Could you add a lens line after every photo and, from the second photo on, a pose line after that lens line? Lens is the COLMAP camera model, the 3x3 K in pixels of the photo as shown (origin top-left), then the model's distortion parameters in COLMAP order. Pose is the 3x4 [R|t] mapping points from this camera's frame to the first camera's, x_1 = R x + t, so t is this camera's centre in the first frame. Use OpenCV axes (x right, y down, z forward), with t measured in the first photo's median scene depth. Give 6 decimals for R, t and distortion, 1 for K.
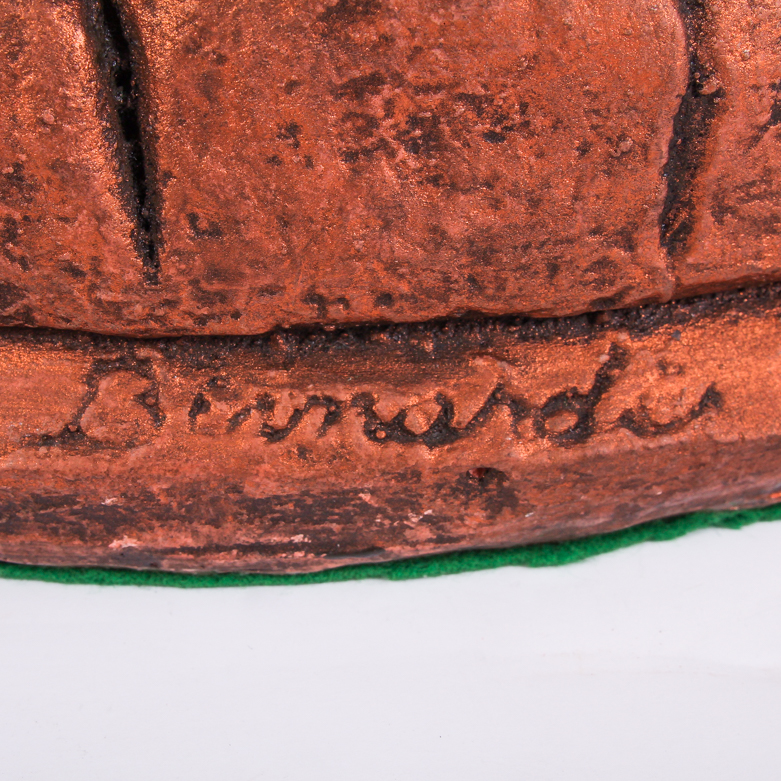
lens RADIAL K [[2725.3, 0, 390.5], [0, 2725.3, 390.6], [0, 0, 1]] dist [-0.072113, 0.000000]
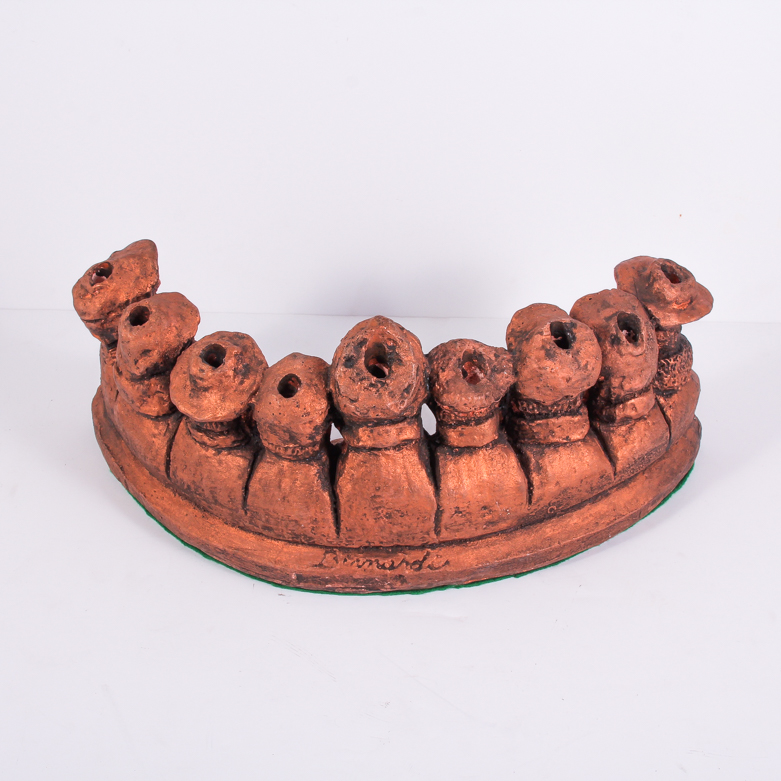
lens RADIAL K [[2725.3, 0, 390.6], [0, 2725.3, 390.5], [0, 0, 1]] dist [-0.072113, 0.000000]
pose [[0.998291, 0.047070, -0.034642, 0.181146], [-0.047421, 0.998831, -0.009394, -0.273363], [0.034159, 0.011020, 0.999356, -4.196918]]
